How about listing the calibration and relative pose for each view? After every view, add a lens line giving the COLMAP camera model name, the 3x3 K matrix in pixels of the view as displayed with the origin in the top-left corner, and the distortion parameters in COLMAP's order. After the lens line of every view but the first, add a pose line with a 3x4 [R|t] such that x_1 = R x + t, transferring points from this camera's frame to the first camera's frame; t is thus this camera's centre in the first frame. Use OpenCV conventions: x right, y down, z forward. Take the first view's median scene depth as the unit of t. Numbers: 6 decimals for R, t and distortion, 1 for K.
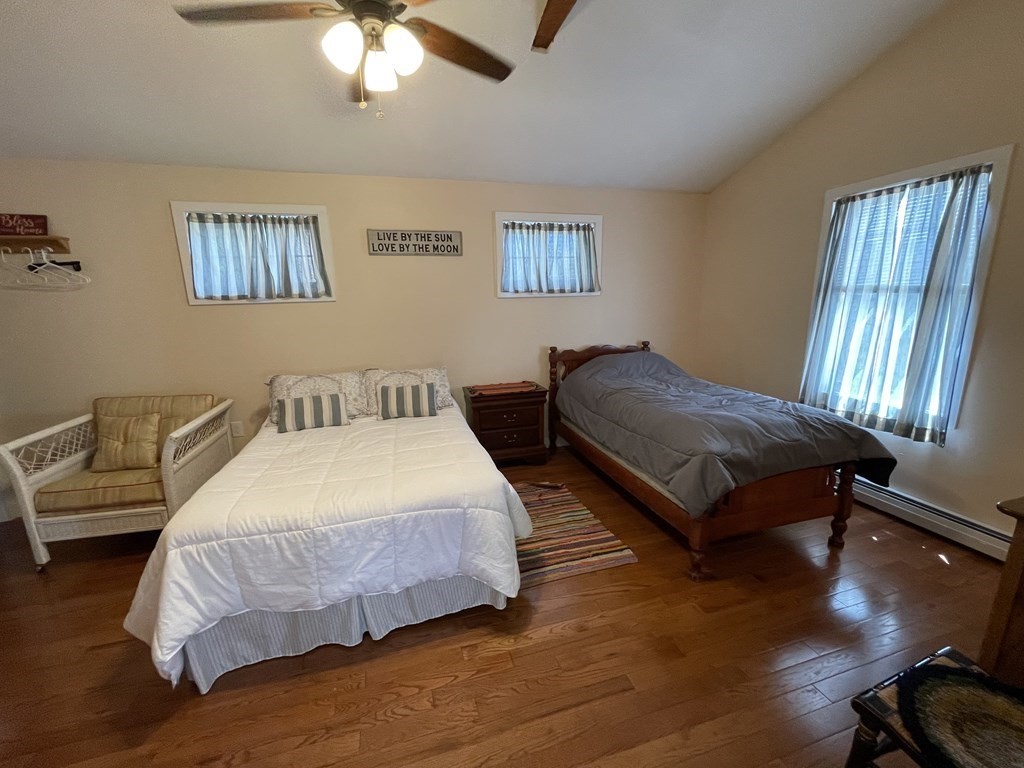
lens RADIAL K [[417.0, 0, 512.0], [0, 417.0, 384.0], [0, 0, 1]] dist [0.007126, -0.000083]
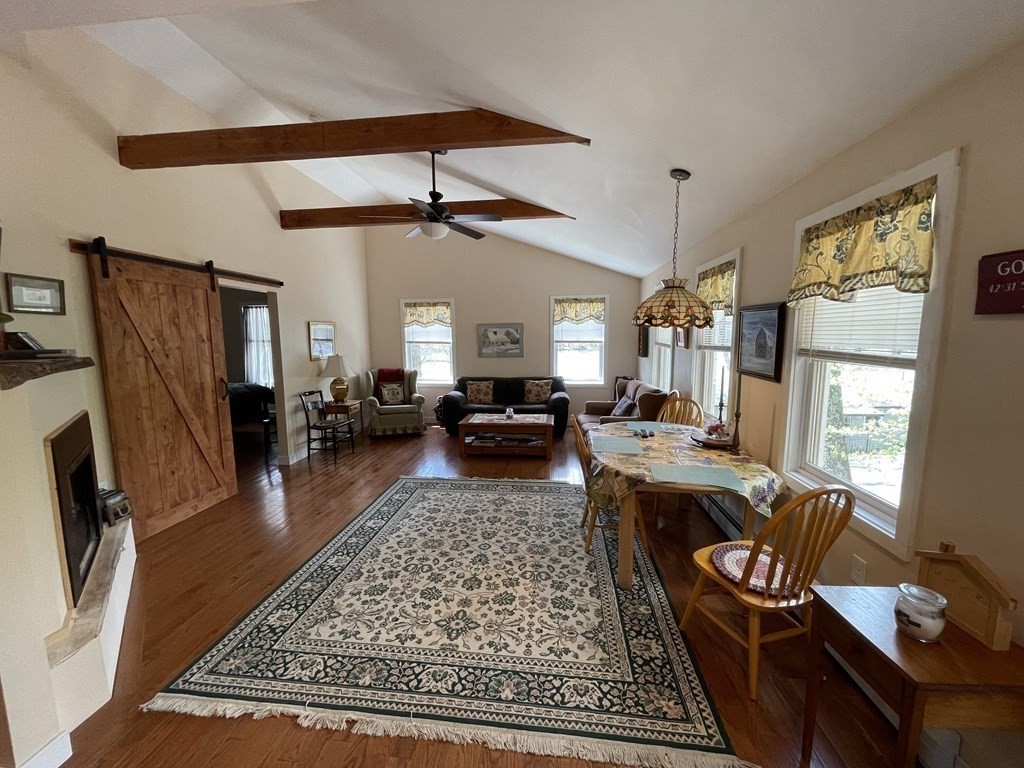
lens RADIAL K [[412.9, 0, 505.7], [0, 412.9, 388.2], [0, 0, 1]] dist [-0.002444, -0.000204]
pose [[0.388711, -0.101657, 0.915735, -0.821679], [0.191275, 0.981145, 0.027726, 0.245496], [-0.901287, 0.164380, 0.400826, -1.181853]]
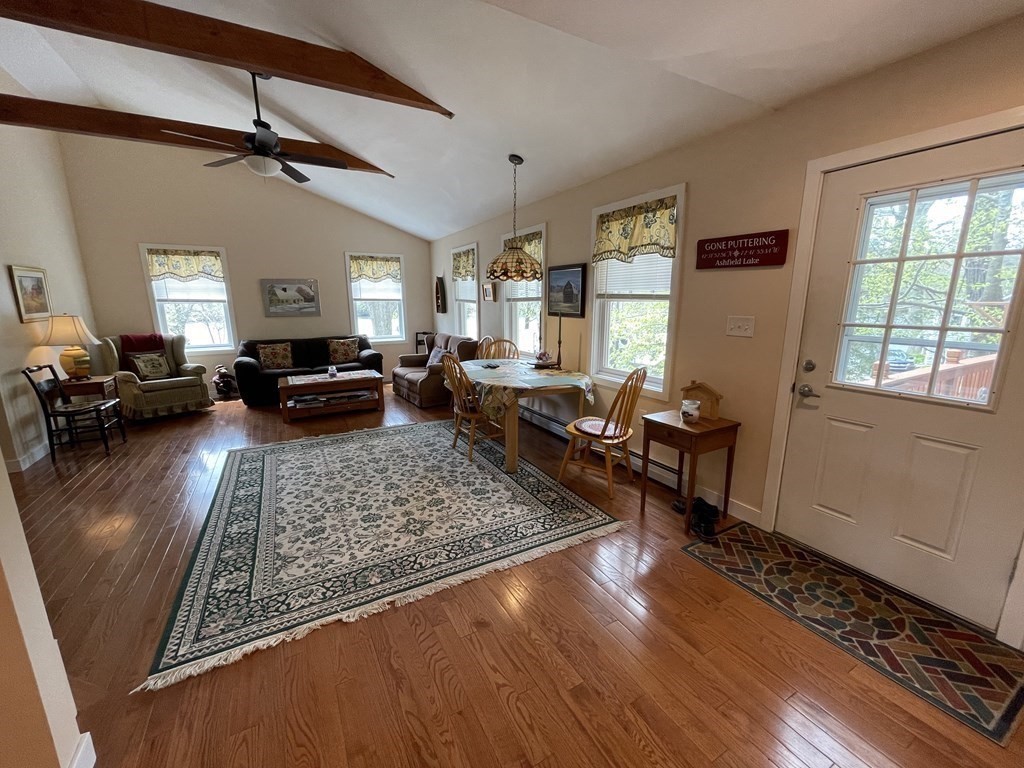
lens RADIAL K [[412.9, 0, 505.7], [0, 412.9, 388.2], [0, 0, 1]] dist [-0.002444, -0.000204]
pose [[-0.215580, -0.183076, 0.959171, -1.018761], [0.212148, 0.950025, 0.229012, 0.230090], [-0.953162, 0.252856, -0.165967, -0.888502]]
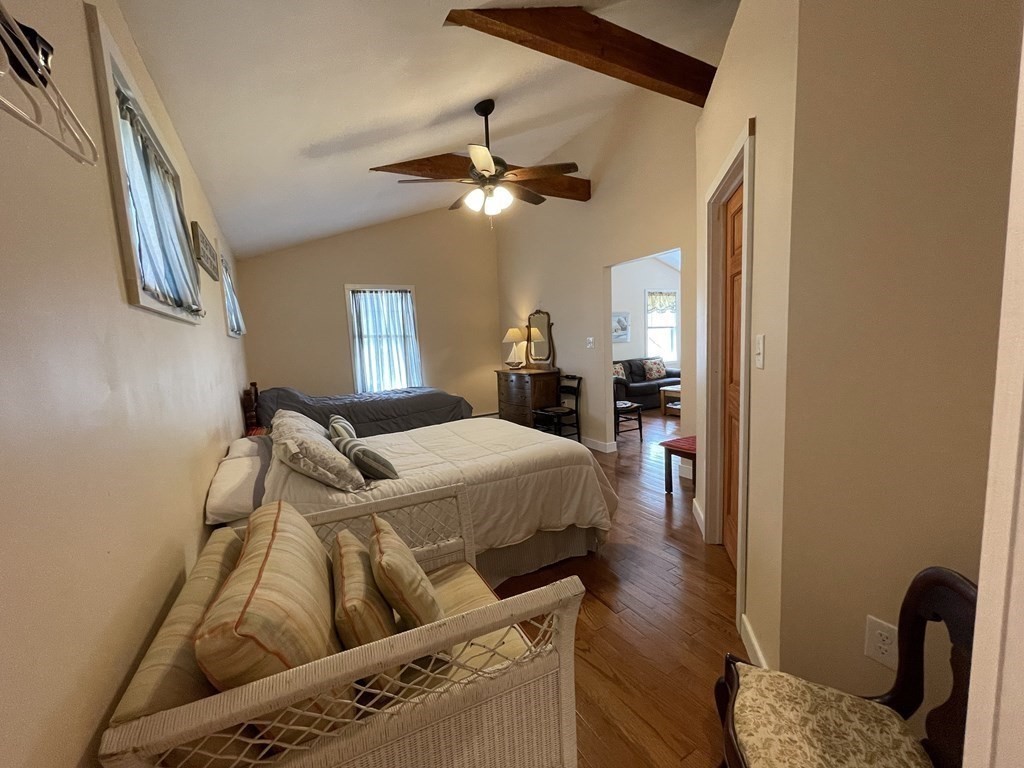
lens RADIAL K [[412.9, 0, 505.7], [0, 412.9, 388.2], [0, 0, 1]] dist [-0.002444, -0.000204]
pose [[-0.219602, -0.078896, 0.972394, -1.050803], [0.258655, 0.956347, 0.136008, -0.082467], [-0.940677, 0.281382, -0.189609, 0.721341]]
